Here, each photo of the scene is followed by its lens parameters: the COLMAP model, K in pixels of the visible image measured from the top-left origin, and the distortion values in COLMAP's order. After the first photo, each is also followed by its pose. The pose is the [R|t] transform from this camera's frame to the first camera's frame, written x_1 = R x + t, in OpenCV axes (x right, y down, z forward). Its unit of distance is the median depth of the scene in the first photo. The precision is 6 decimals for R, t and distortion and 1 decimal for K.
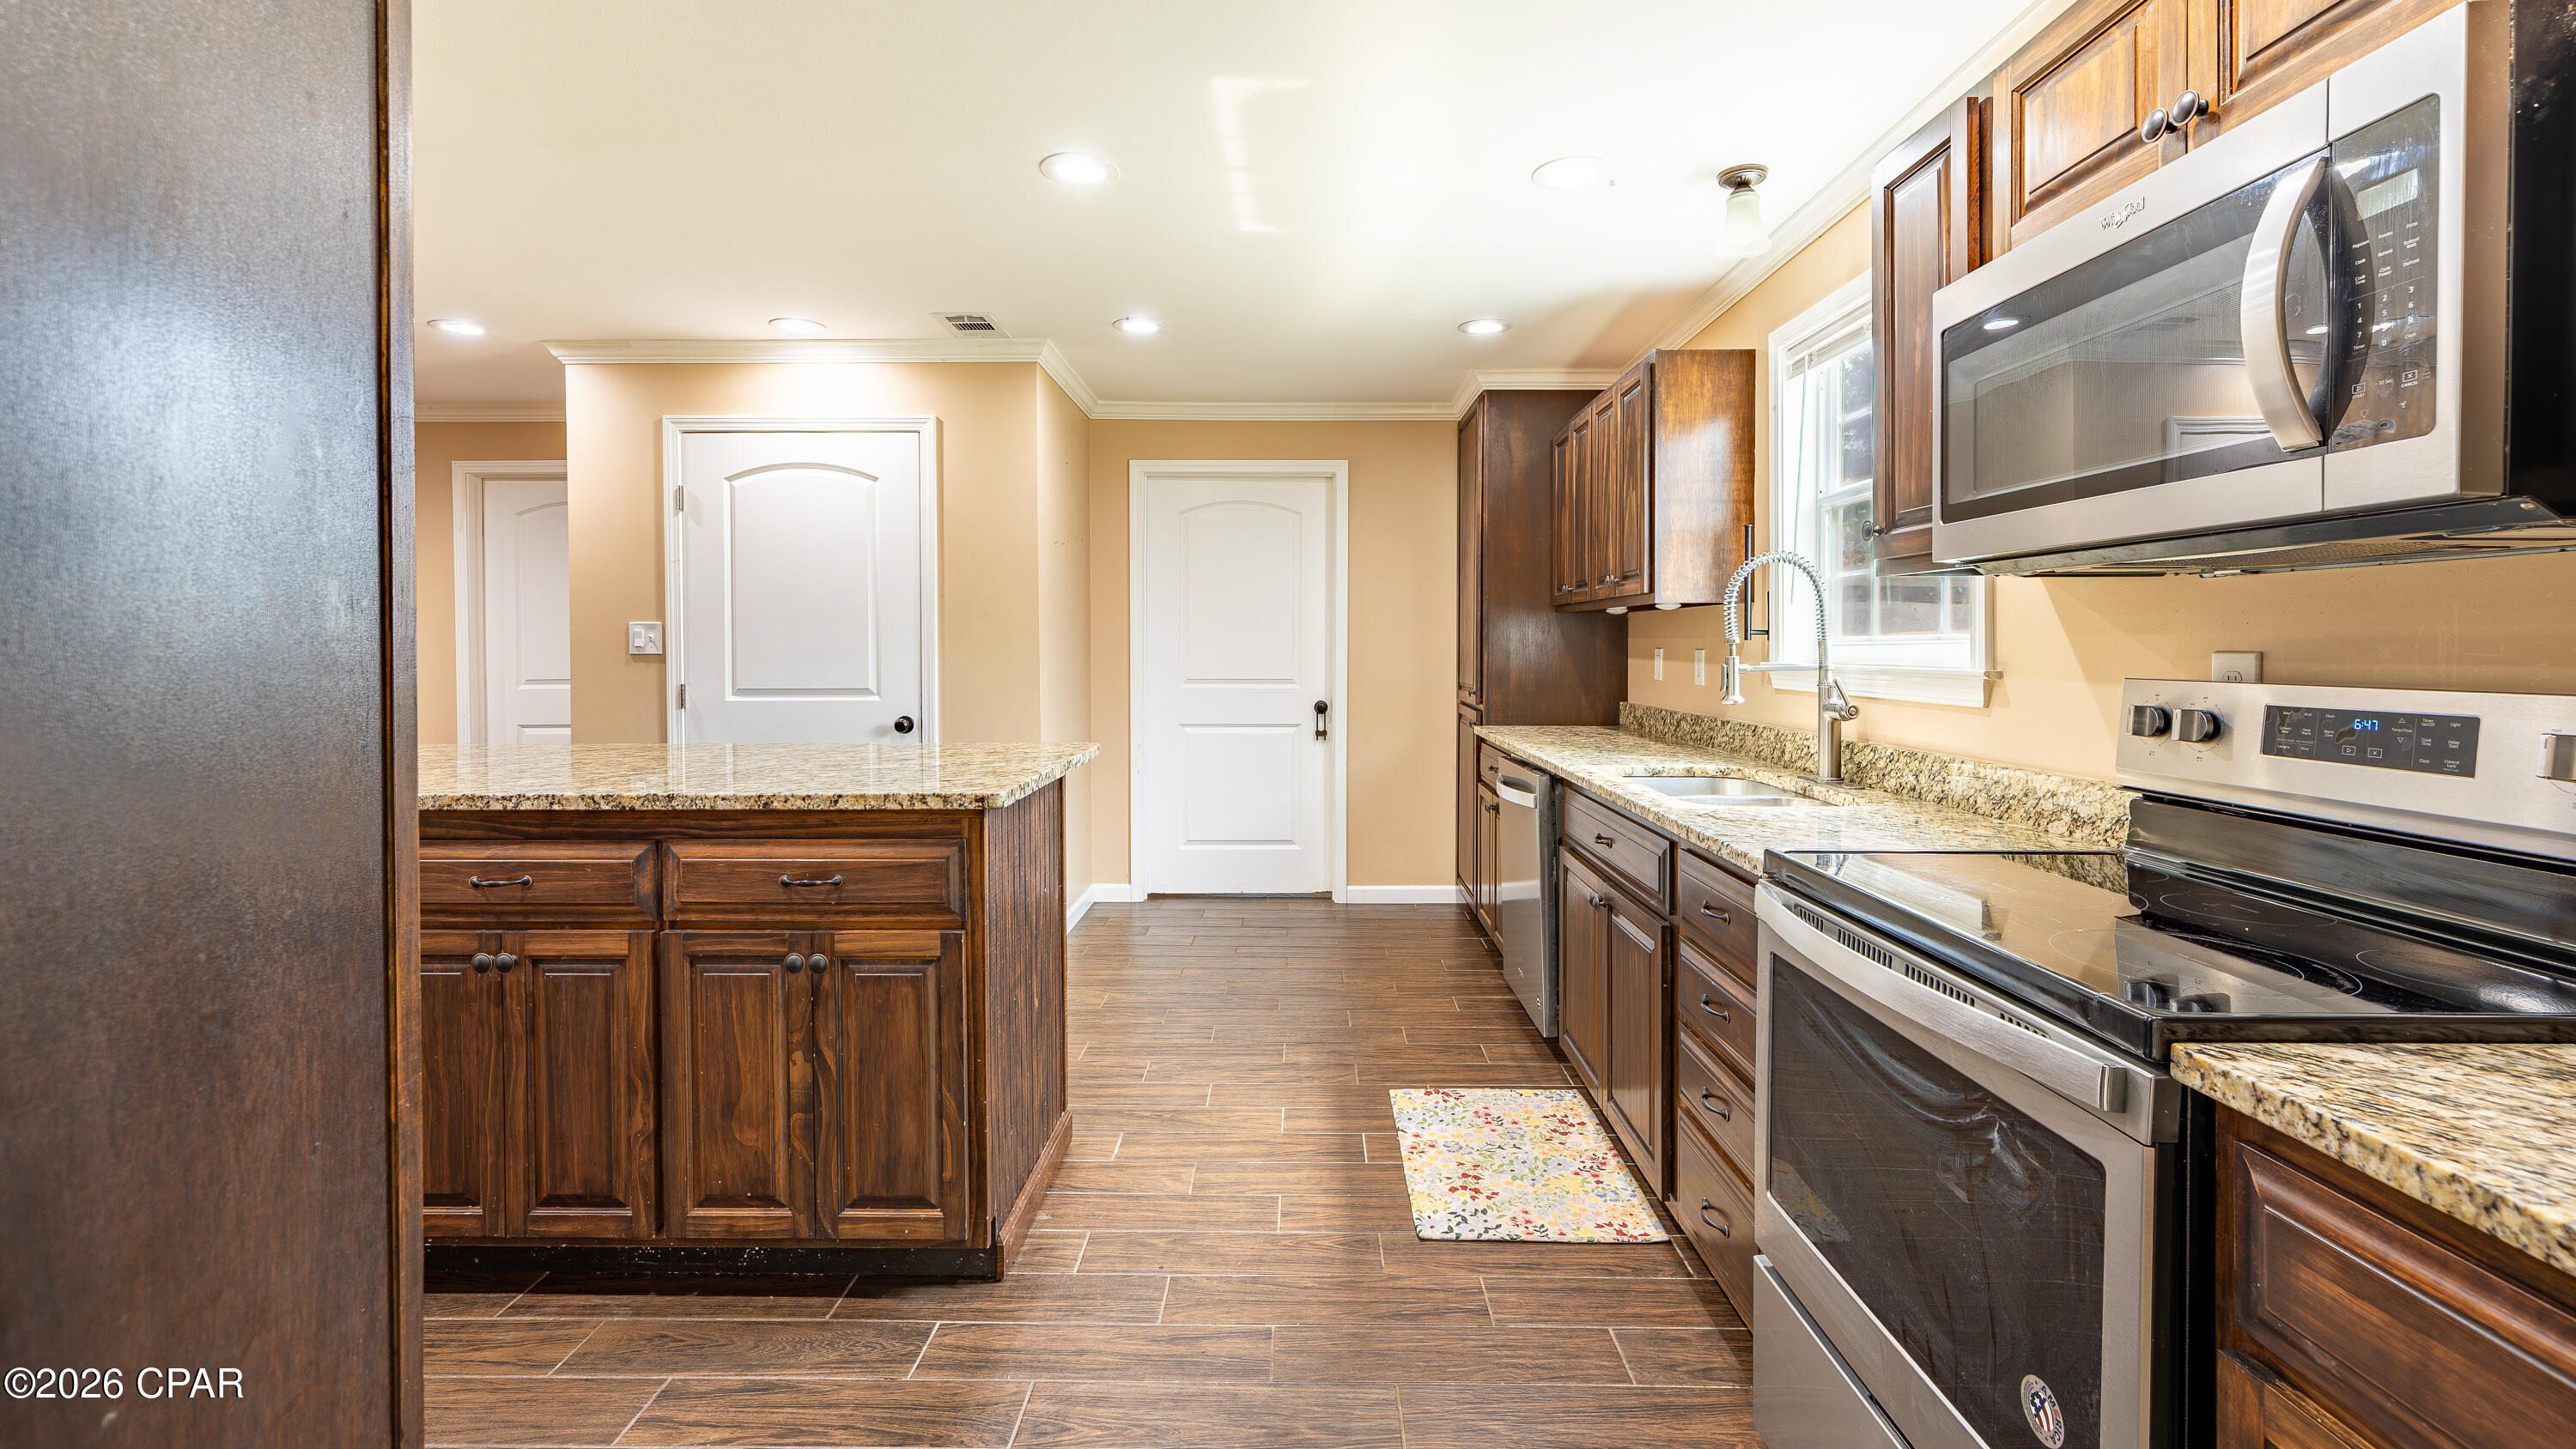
lens RADIAL K [[1086.5, 0, 1283.3], [0, 1086.5, 640.1], [0, 0, 1]] dist [0.004851, 0.000311]
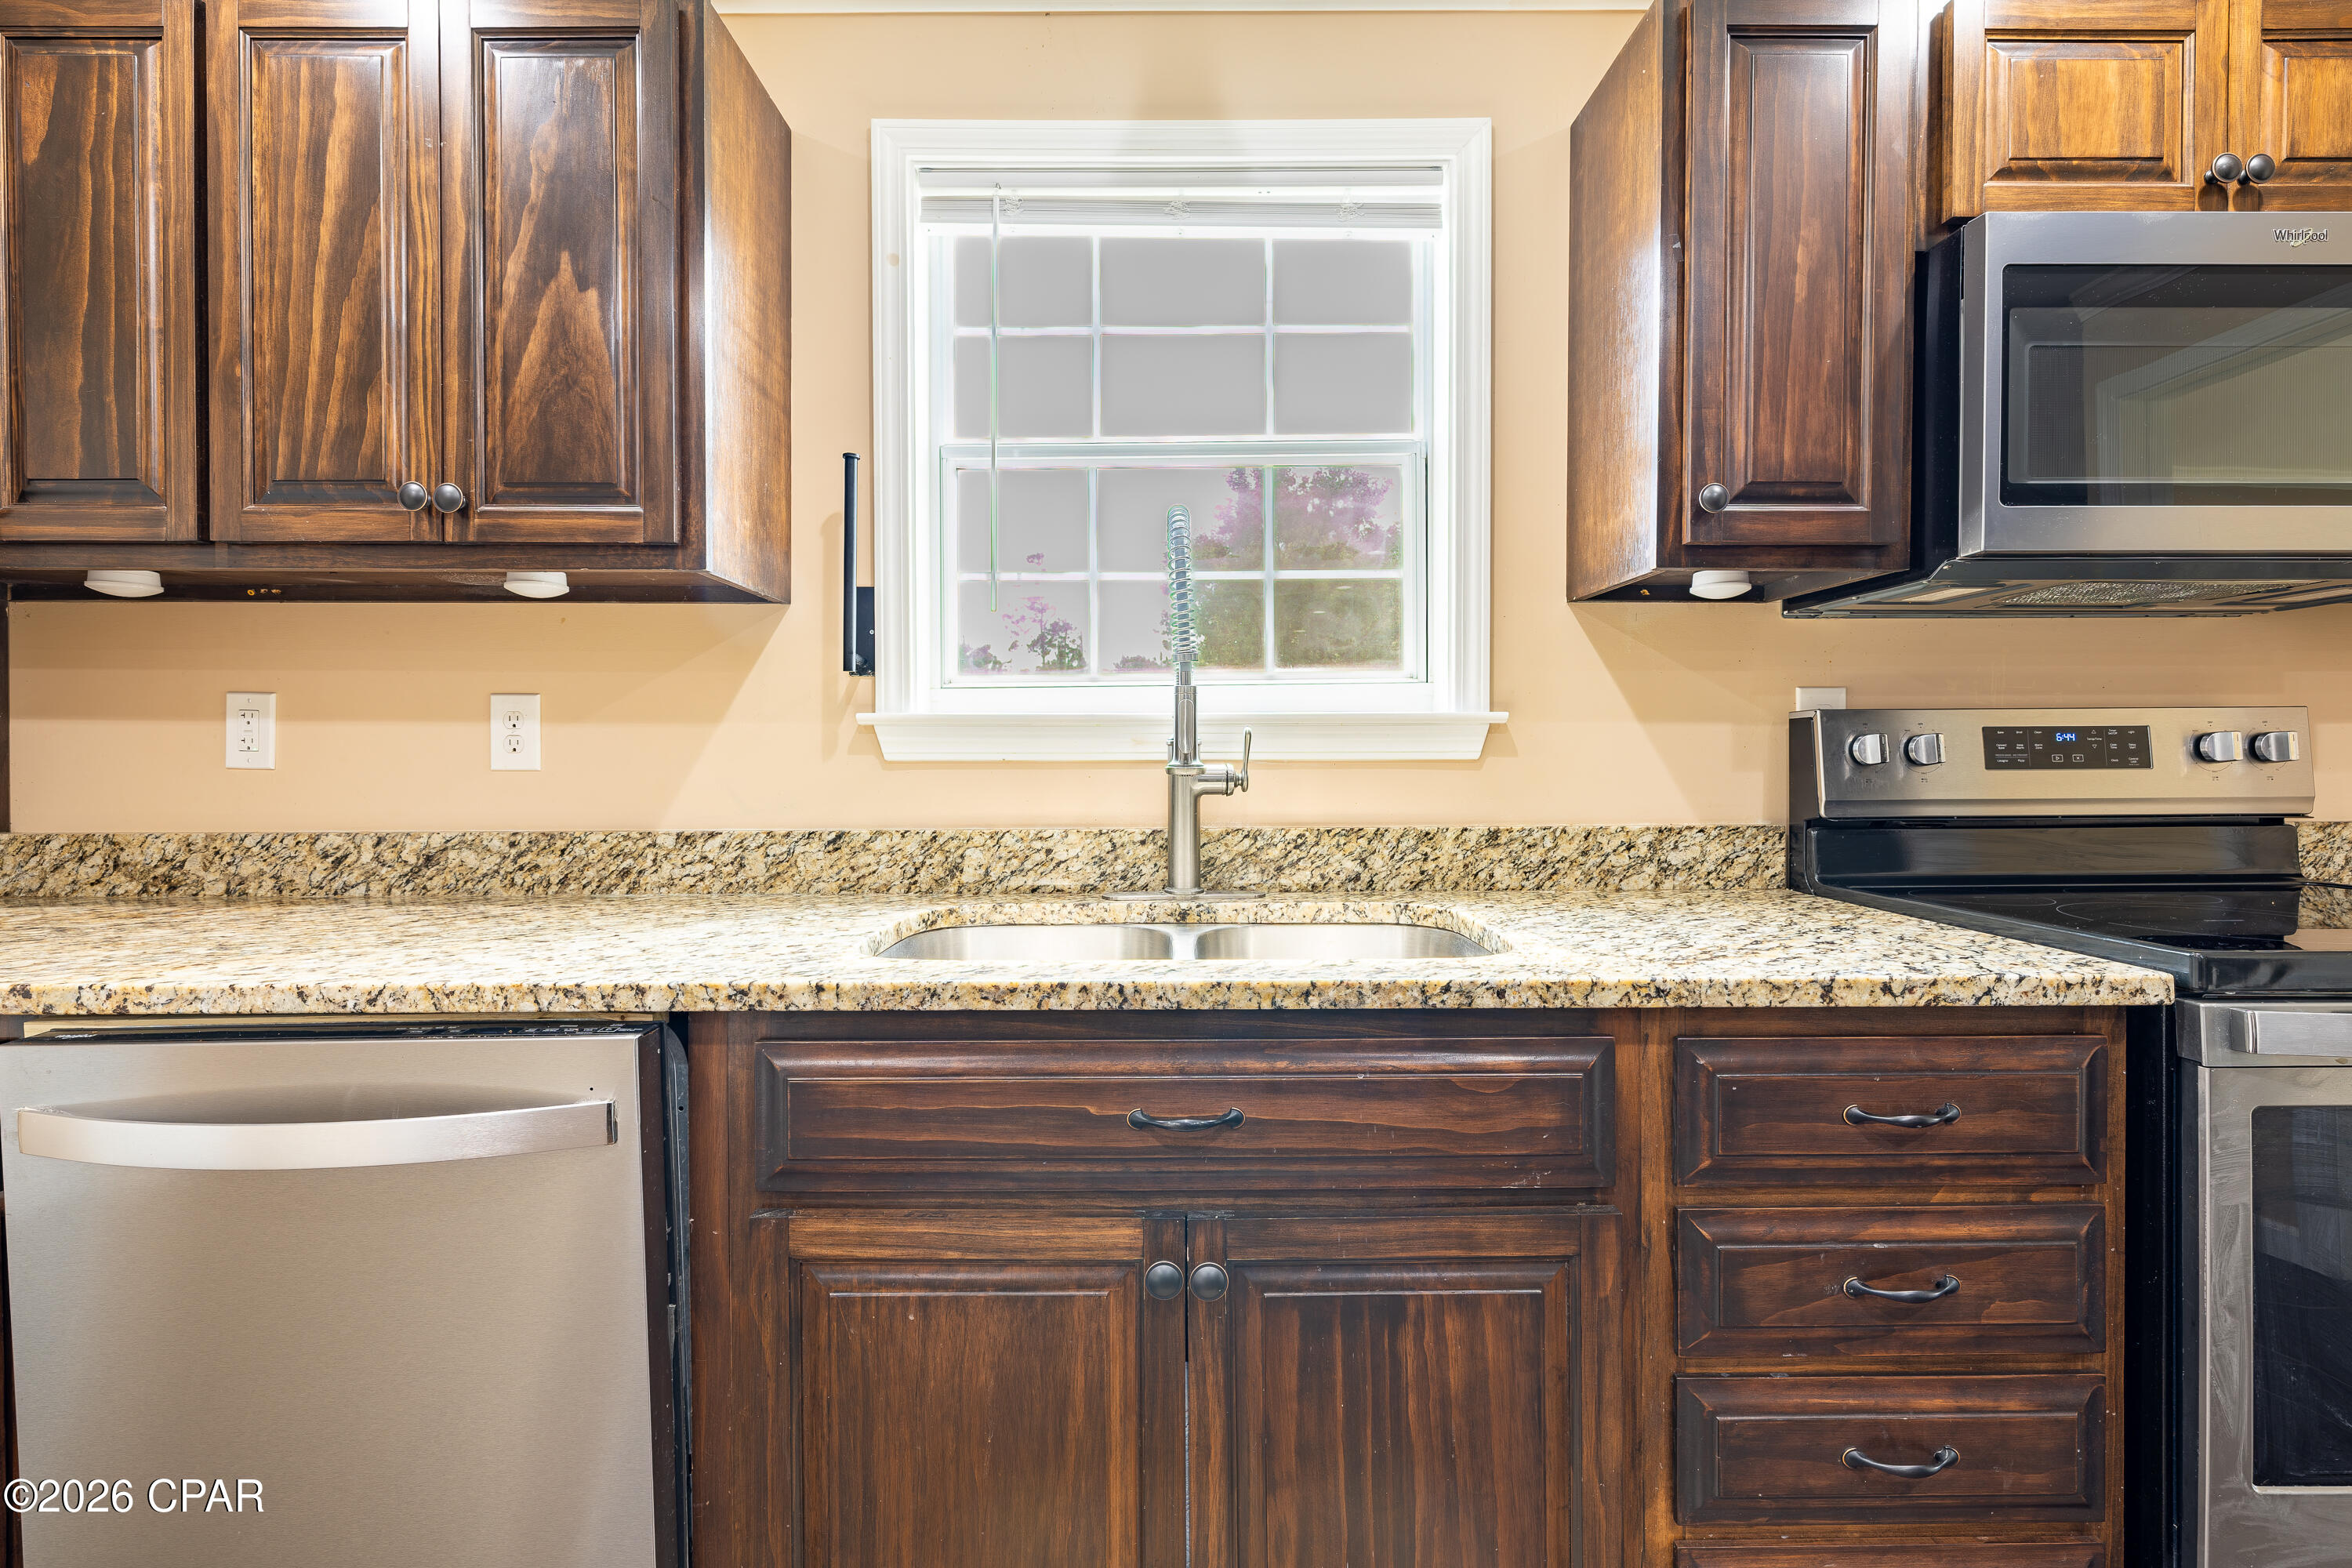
lens RADIAL K [[987.2, 0, 1178.6], [0, 987.2, 764.8], [0, 0, 1]] dist [-0.000291, 0.000369]
pose [[-0.020194, -0.008050, 0.999764, -0.047560], [-0.000980, 0.999967, 0.008032, 0.033629], [-0.999796, -0.000818, -0.020201, 0.682178]]
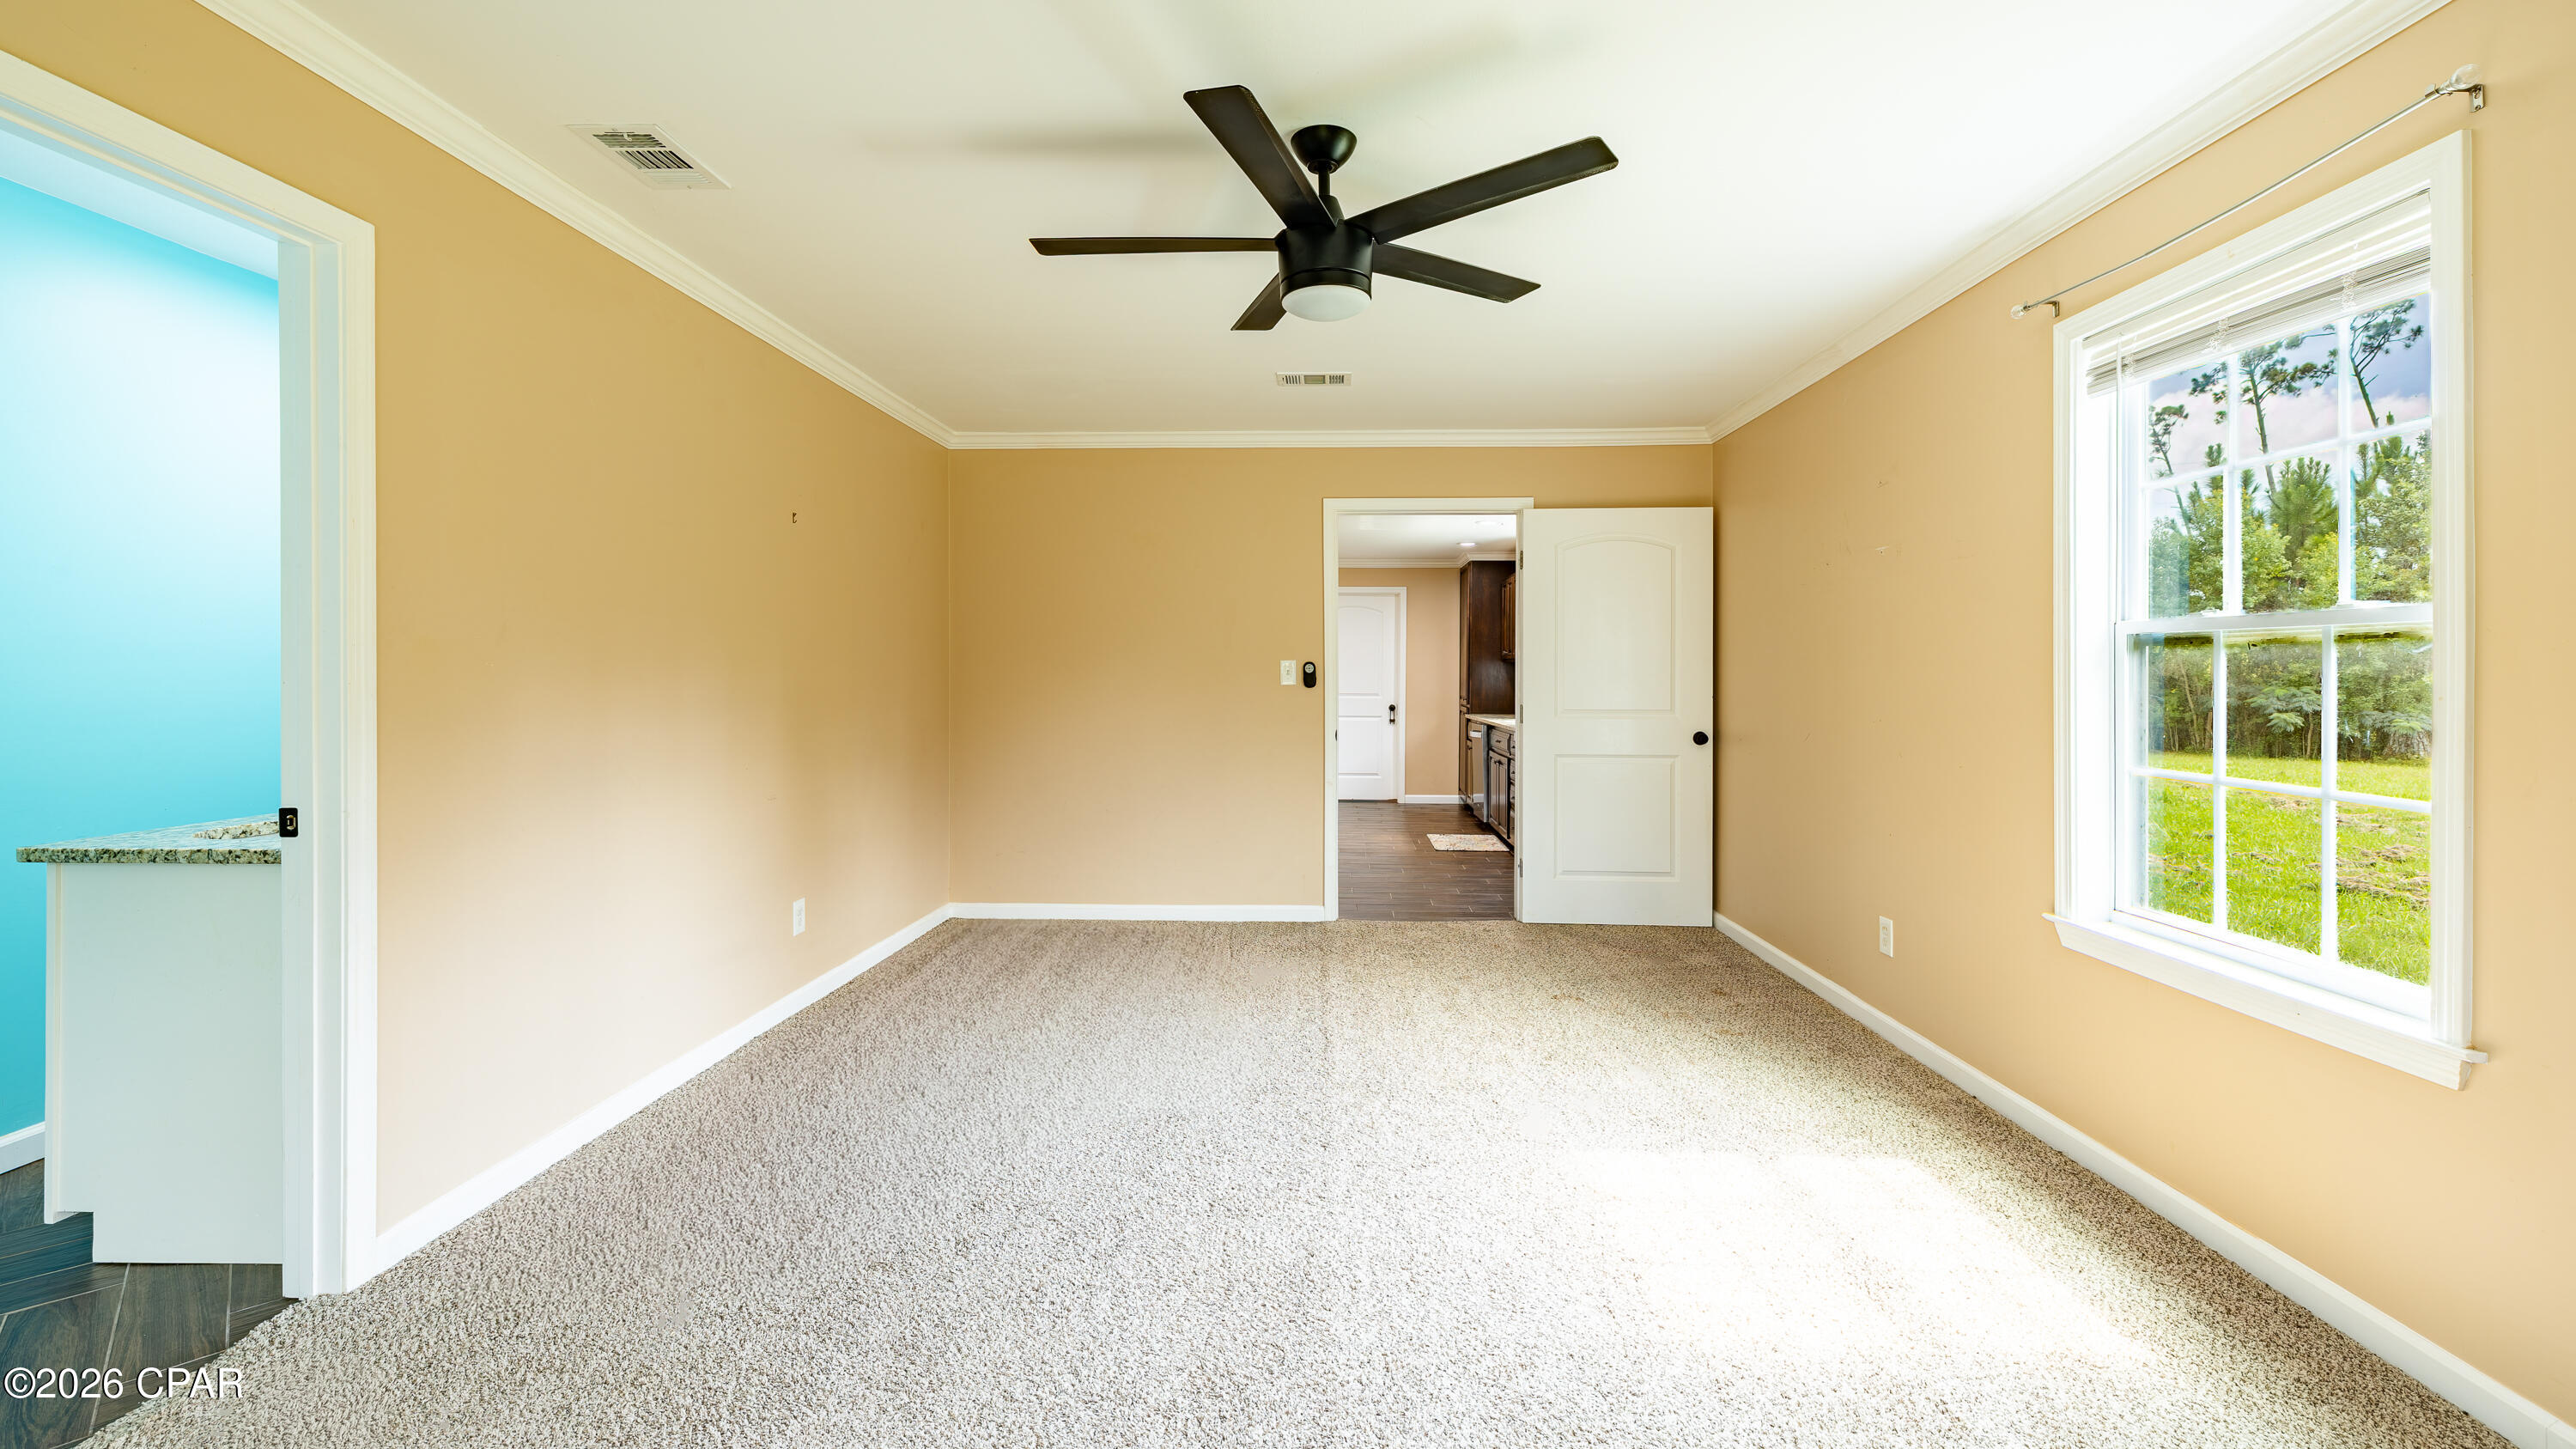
lens RADIAL K [[1086.9, 0, 1279.9], [0, 1086.9, 678.3], [0, 0, 1]] dist [0.004851, 0.000311]
pose [[0.999603, 0.000654, -0.028175, -0.157342], [-0.000587, 0.999997, 0.002364, 0.002427], [0.028176, -0.002347, 0.999600, -1.379669]]
